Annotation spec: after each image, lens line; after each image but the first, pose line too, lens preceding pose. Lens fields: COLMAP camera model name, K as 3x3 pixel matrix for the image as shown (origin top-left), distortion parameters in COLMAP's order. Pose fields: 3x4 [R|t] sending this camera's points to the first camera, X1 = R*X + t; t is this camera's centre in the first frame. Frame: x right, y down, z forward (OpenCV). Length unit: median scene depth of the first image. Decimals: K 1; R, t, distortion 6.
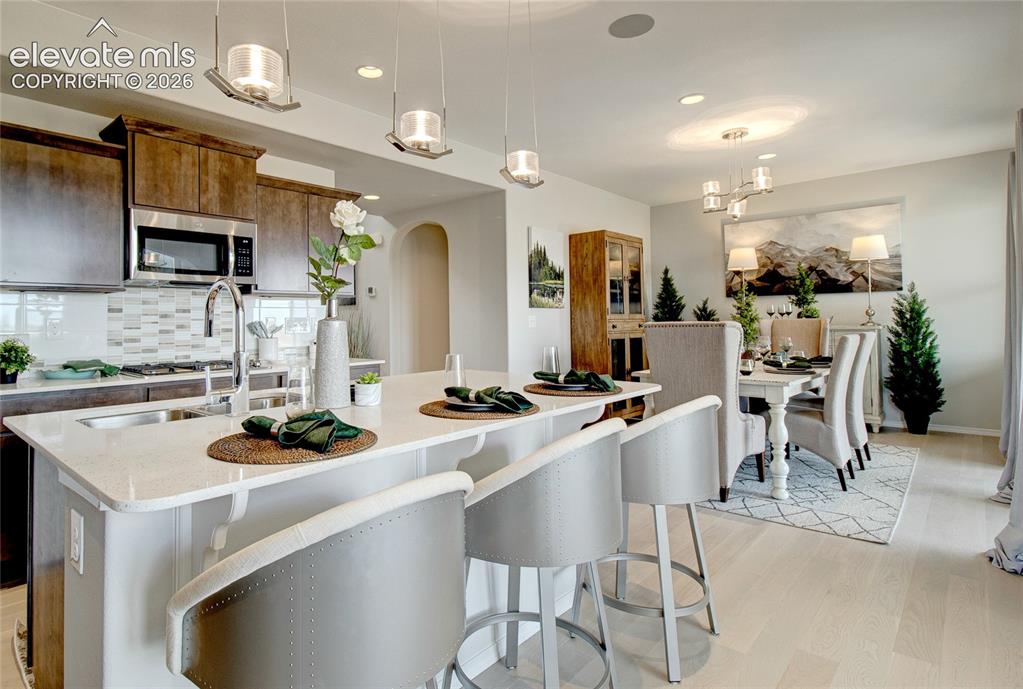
lens RADIAL K [[533.1, 0, 474.9], [0, 533.1, 310.8], [0, 0, 1]] dist [0.014154, 0.000017]
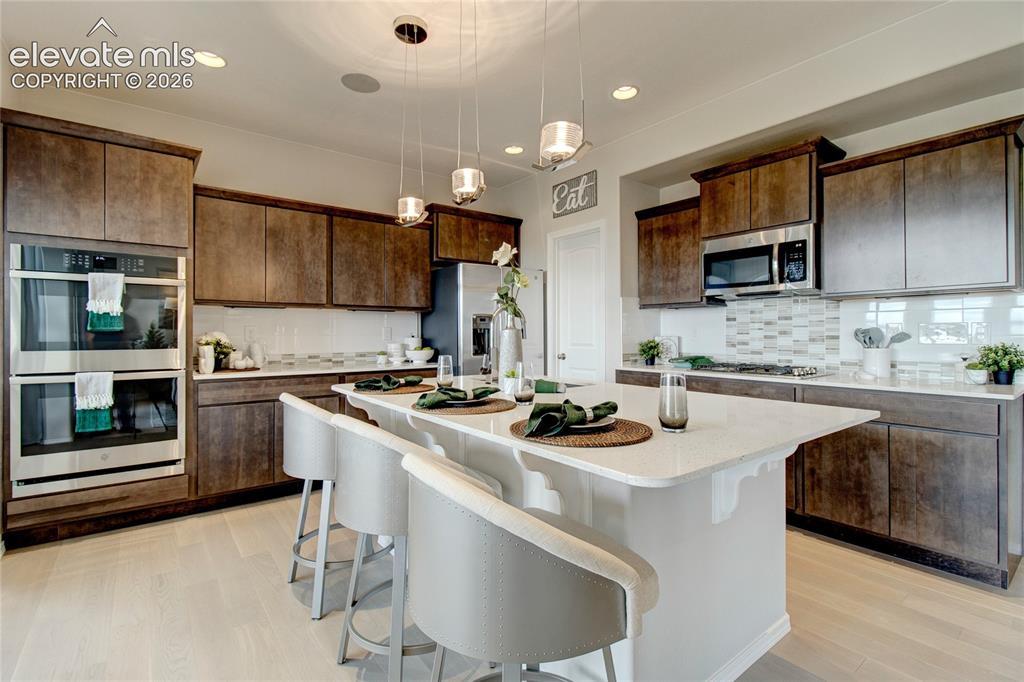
lens RADIAL K [[481.2, 0, 513.2], [0, 481.2, 333.3], [0, 0, 1]] dist [0.027046, -0.020645]
pose [[-0.171545, 0.016685, -0.985035, 0.543430], [0.026706, 0.999568, 0.012280, 0.004283], [0.984814, -0.024199, -0.171916, 0.673268]]
